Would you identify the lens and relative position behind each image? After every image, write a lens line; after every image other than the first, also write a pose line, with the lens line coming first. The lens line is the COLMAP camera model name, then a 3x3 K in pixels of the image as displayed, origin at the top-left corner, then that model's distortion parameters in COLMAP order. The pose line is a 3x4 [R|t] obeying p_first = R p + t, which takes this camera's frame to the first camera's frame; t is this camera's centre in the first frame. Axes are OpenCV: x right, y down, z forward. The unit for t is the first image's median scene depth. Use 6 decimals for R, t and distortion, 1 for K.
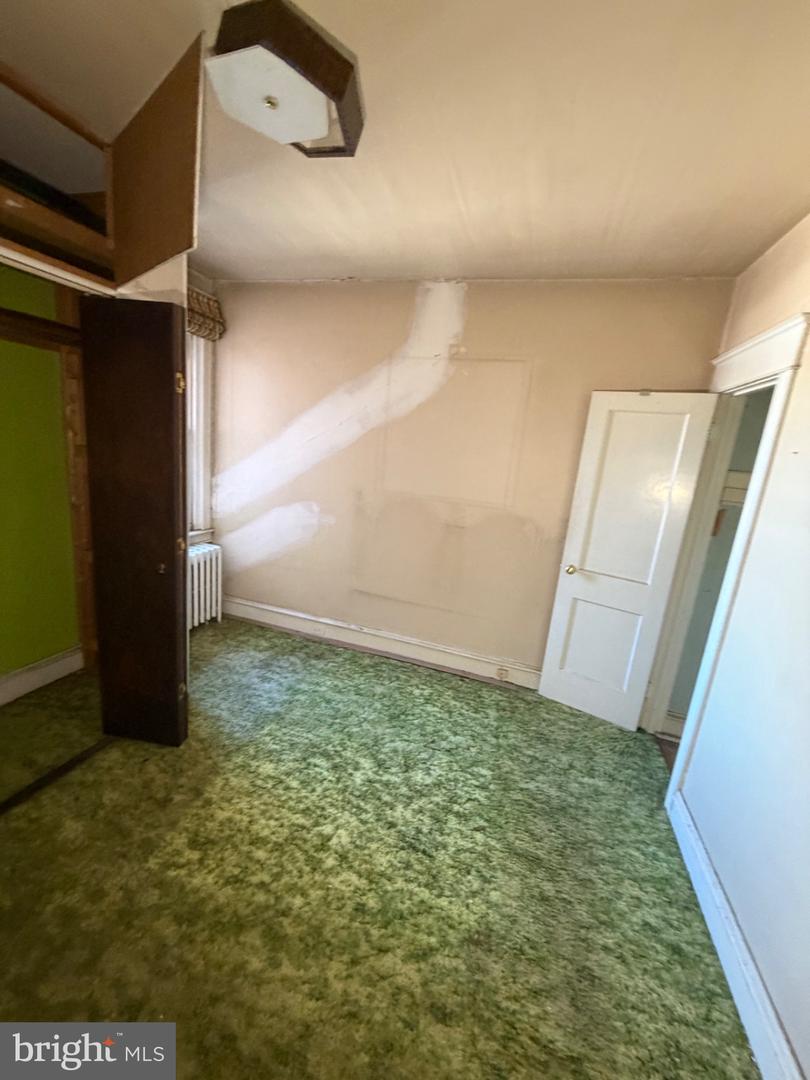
lens RADIAL K [[431.6, 0, 402.4], [0, 431.6, 538.8], [0, 0, 1]] dist [-0.000551, 0.000268]
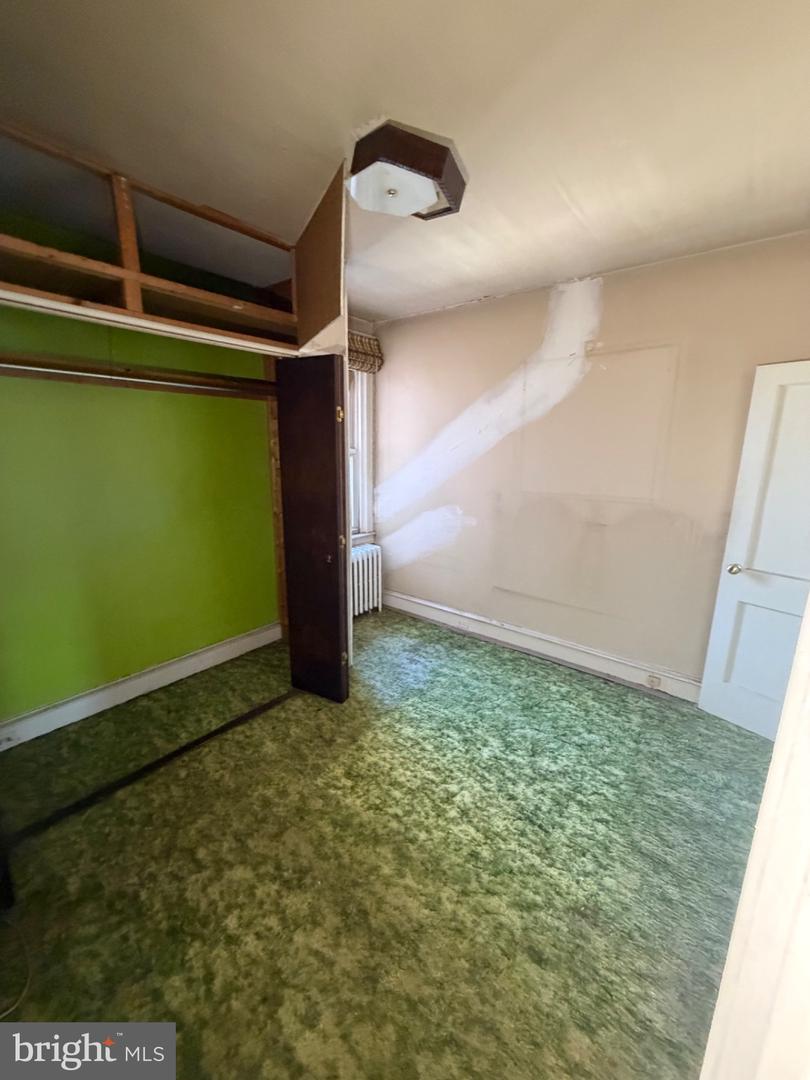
lens RADIAL K [[431.6, 0, 402.7], [0, 431.6, 538.6], [0, 0, 1]] dist [-0.000551, 0.000268]
pose [[0.928247, -0.009945, -0.371832, 0.114045], [0.003315, 0.999824, -0.018466, 0.029748], [0.371950, 0.015909, 0.928116, -0.101939]]
